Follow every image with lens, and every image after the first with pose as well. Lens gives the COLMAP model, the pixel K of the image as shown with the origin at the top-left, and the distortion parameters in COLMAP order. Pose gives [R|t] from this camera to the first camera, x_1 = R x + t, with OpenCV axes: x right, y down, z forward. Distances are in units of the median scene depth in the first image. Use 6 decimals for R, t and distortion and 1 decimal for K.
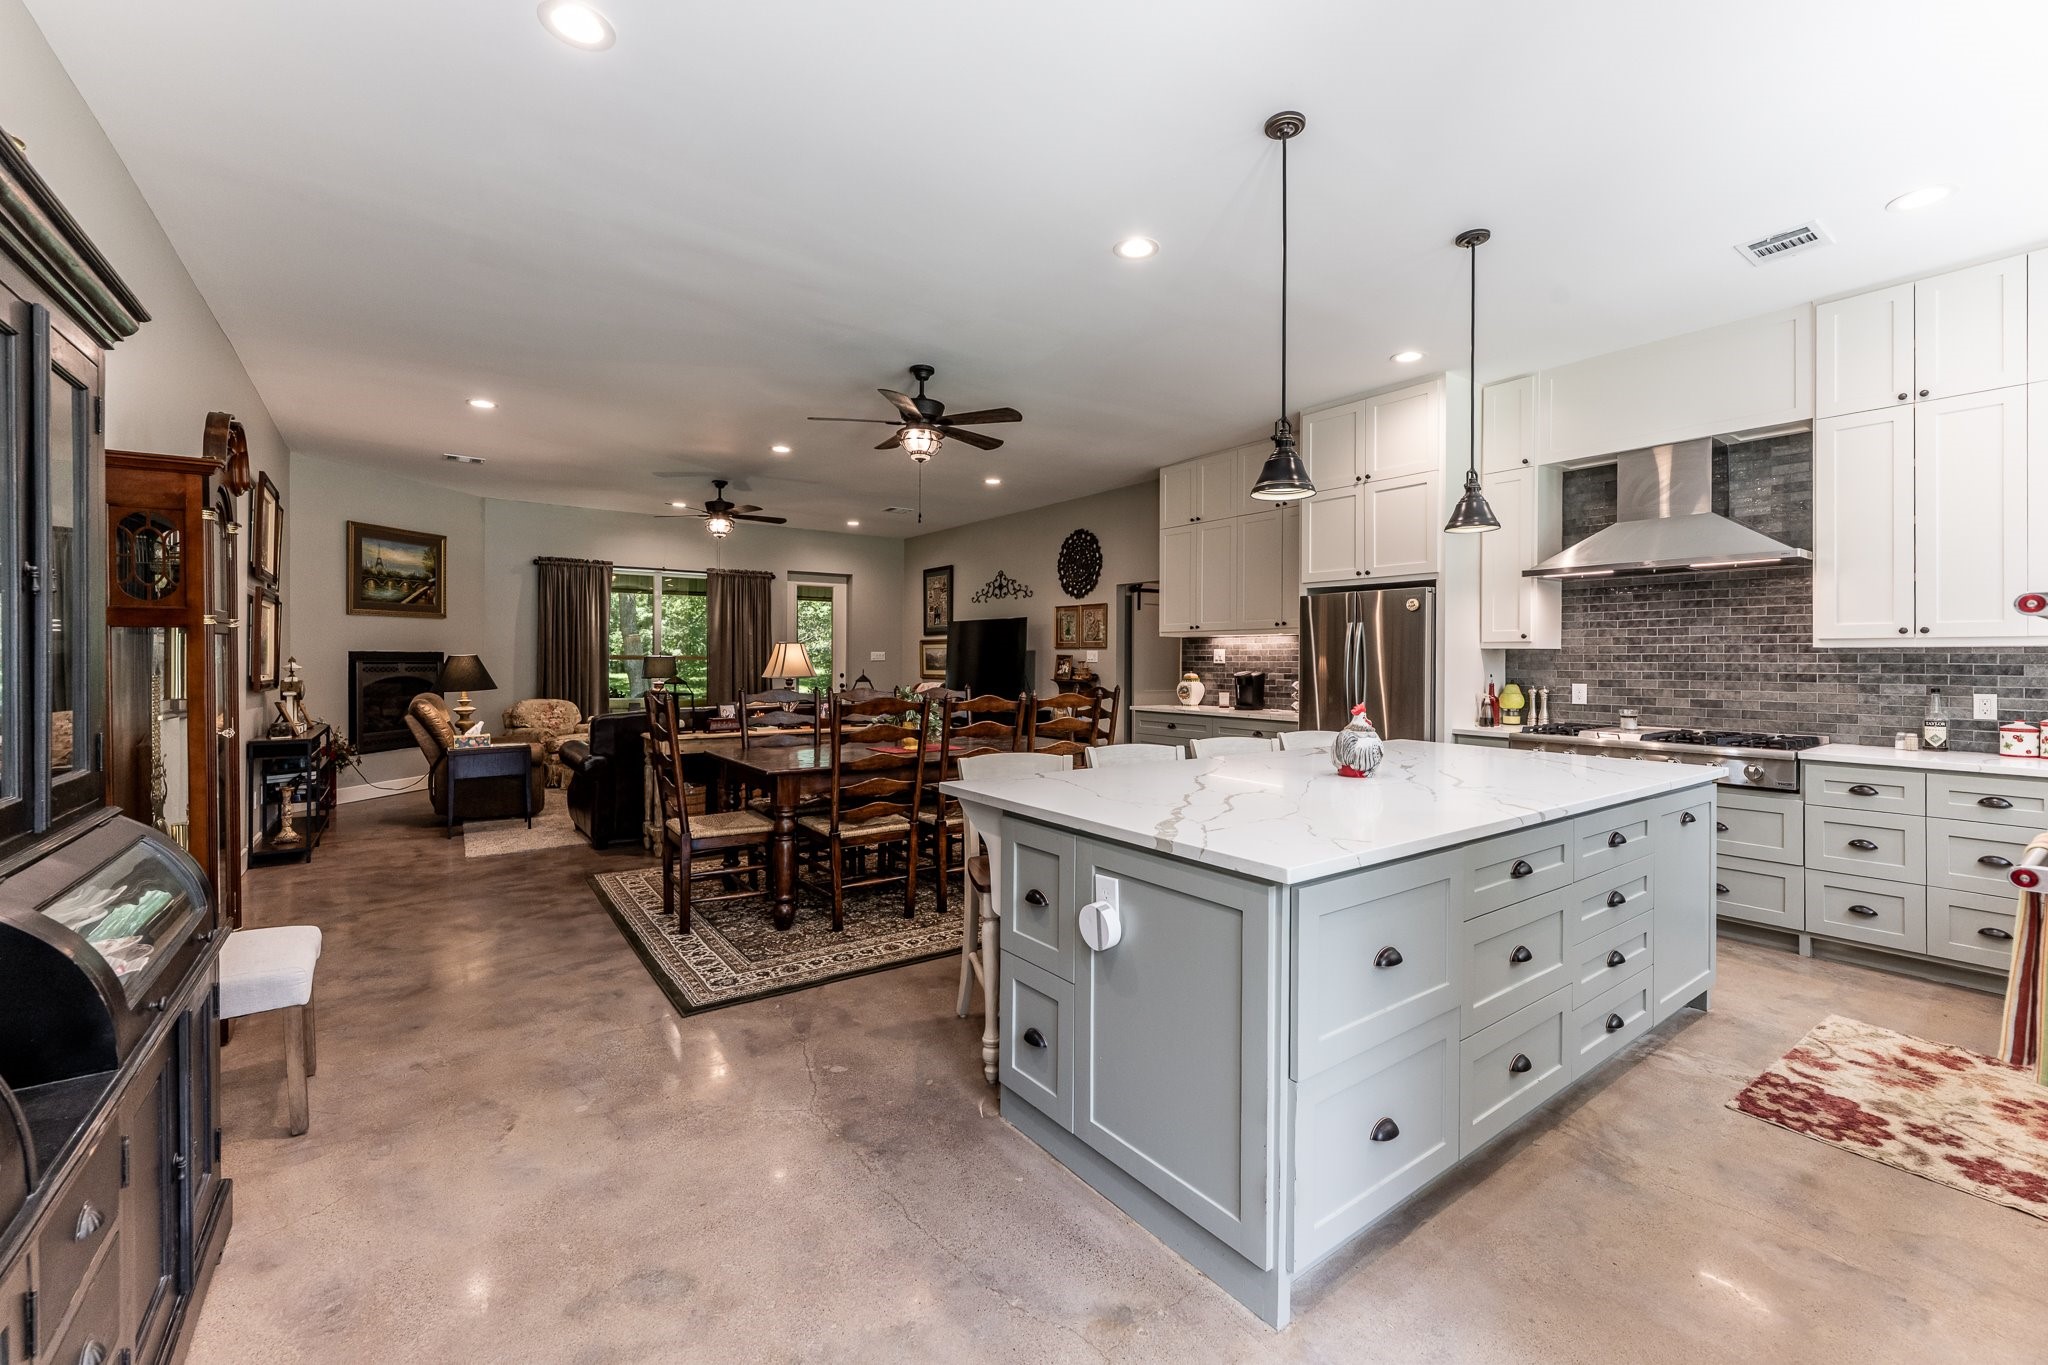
lens RADIAL K [[829.9, 0, 1020.1], [0, 829.9, 667.1], [0, 0, 1]] dist [-0.000394, -0.000007]
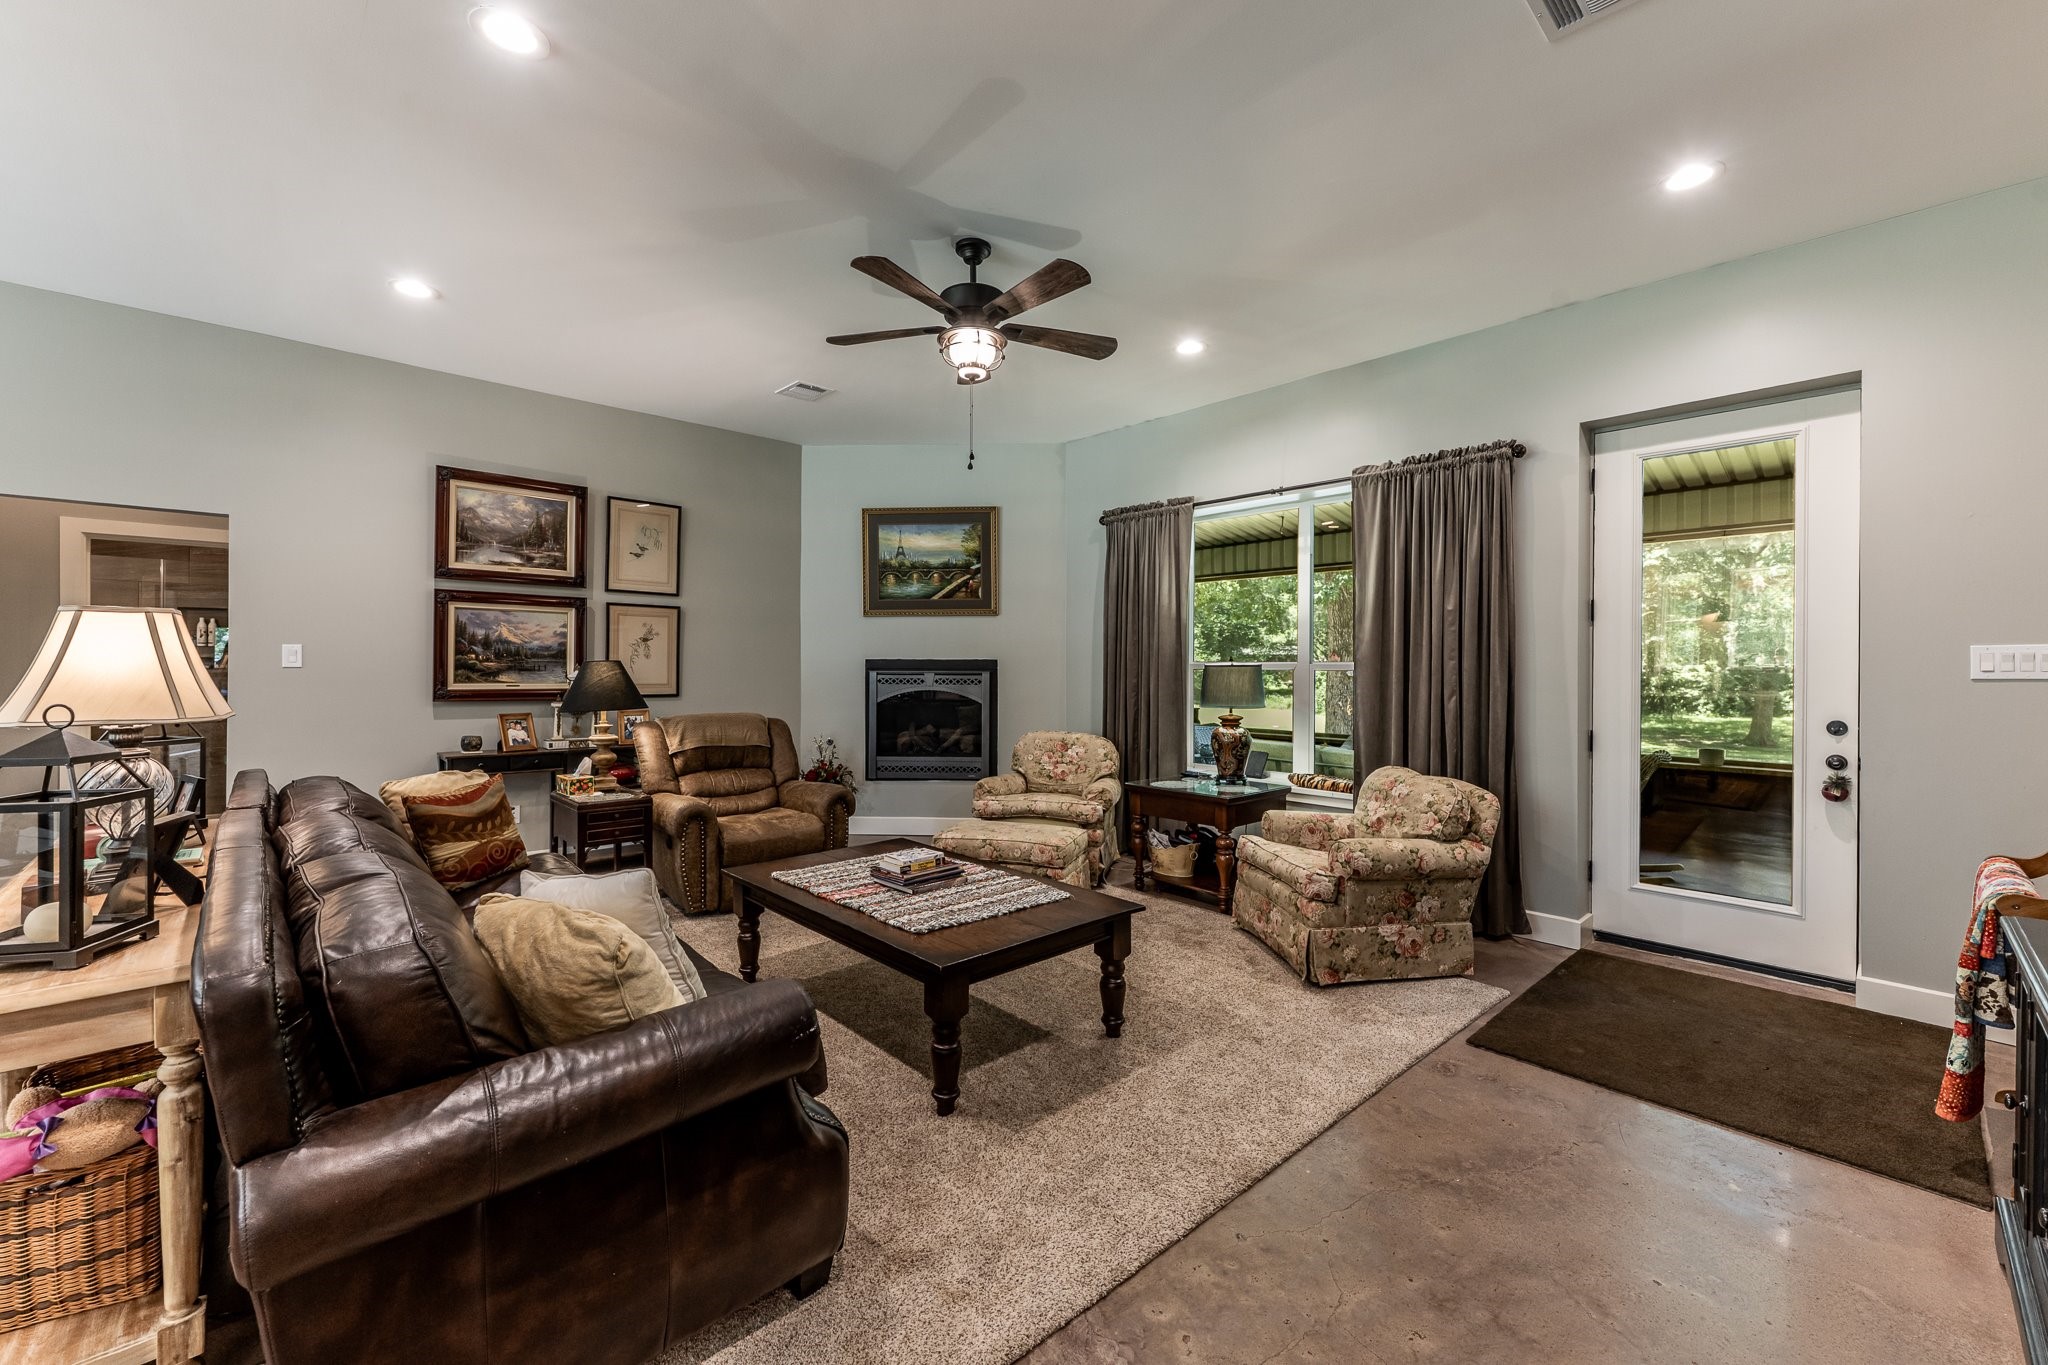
lens RADIAL K [[829.9, 0, 1020.6], [0, 829.9, 677.0], [0, 0, 1]] dist [-0.000394, -0.000007]
pose [[0.120053, 0.009106, -0.992726, 0.072247], [-0.016377, 0.999840, 0.007191, -0.008275], [0.992632, 0.015394, 0.120183, 1.007699]]
